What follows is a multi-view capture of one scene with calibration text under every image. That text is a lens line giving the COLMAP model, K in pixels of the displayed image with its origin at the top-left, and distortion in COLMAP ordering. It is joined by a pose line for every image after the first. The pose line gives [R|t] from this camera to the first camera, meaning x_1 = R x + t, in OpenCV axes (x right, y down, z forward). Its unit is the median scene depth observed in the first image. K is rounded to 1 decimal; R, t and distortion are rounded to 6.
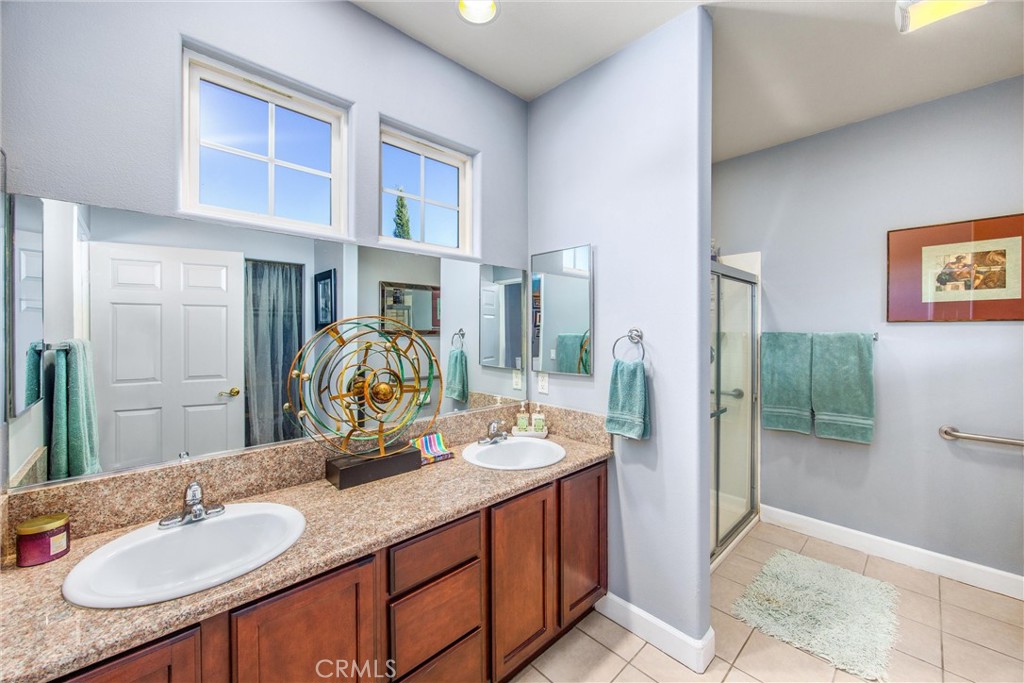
lens RADIAL K [[395.0, 0, 513.9], [0, 395.0, 335.5], [0, 0, 1]] dist [-0.000012, -0.000075]
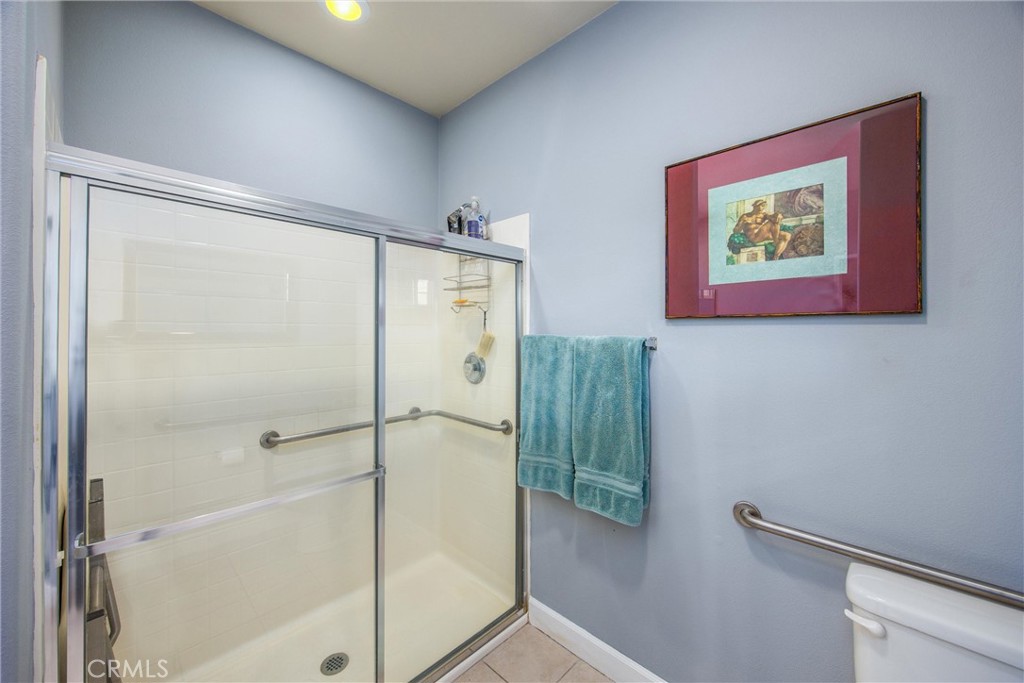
lens RADIAL K [[395.0, 0, 510.6], [0, 395.0, 338.1], [0, 0, 1]] dist [-0.000012, -0.000075]
pose [[0.997901, 0.007464, 0.064323, 0.736480], [-0.007033, 0.999951, -0.006927, 0.000063], [-0.064372, 0.006460, 0.997905, 0.459734]]
